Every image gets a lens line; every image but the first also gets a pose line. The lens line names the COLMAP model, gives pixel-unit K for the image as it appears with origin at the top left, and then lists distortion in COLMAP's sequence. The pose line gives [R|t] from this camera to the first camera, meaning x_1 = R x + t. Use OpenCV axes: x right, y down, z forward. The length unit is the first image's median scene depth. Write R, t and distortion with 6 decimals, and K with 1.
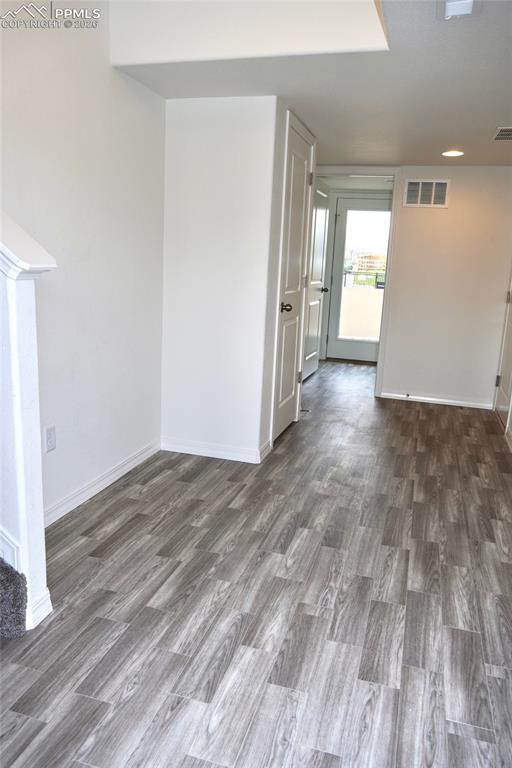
lens RADIAL K [[582.3, 0, 252.6], [0, 582.3, 386.3], [0, 0, 1]] dist [-0.031990, 0.051694]
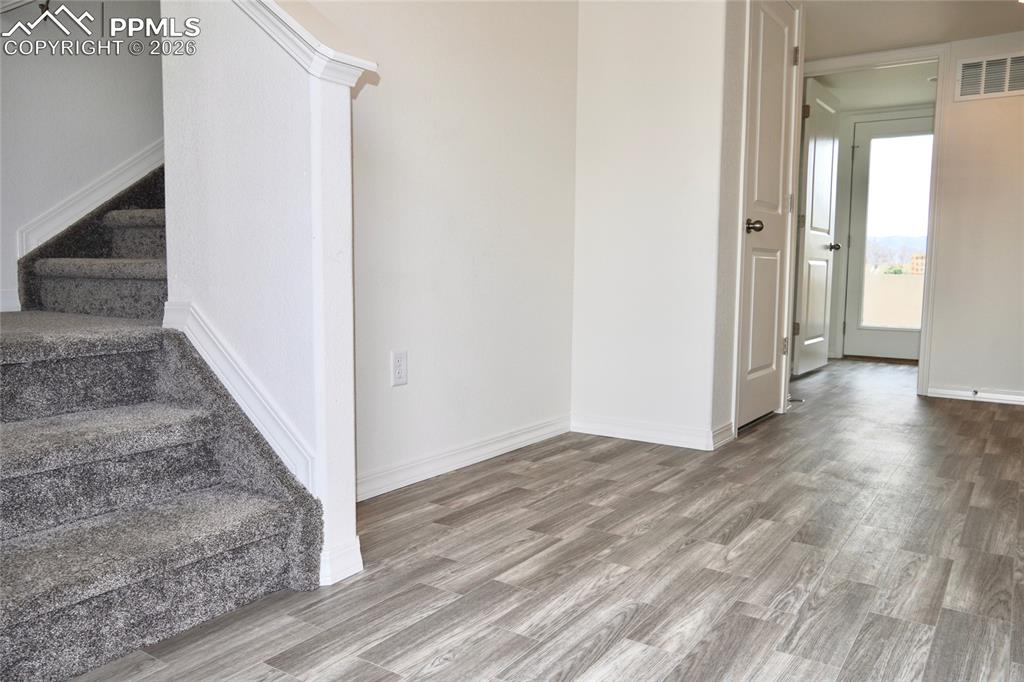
lens RADIAL K [[776.4, 0, 507.5], [0, 776.4, 339.0], [0, 0, 1]] dist [-0.031990, 0.051694]
pose [[0.953833, -0.005341, -0.300290, 0.083592], [-0.032865, 0.991981, -0.122036, 0.182342], [0.298534, 0.126271, 0.946009, 0.114879]]
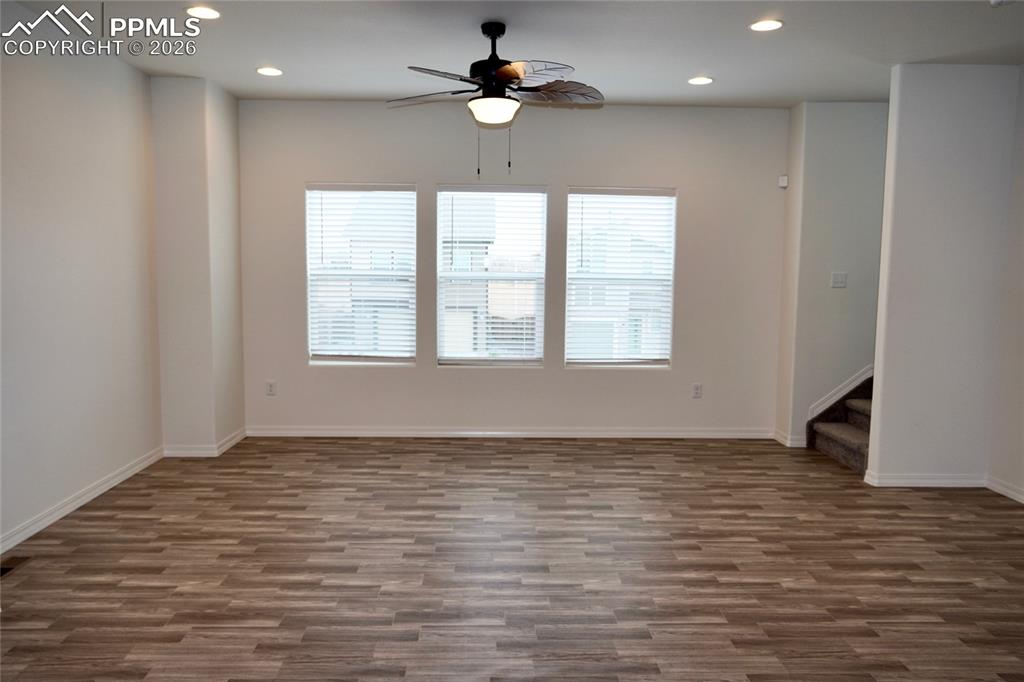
lens RADIAL K [[776.4, 0, 506.5], [0, 776.4, 348.3], [0, 0, 1]] dist [-0.031990, 0.051694]
pose [[-0.310815, -0.167058, 0.935674, -1.416375], [0.176206, 0.957240, 0.229441, -0.355354], [-0.933994, 0.236185, -0.268088, 0.730393]]
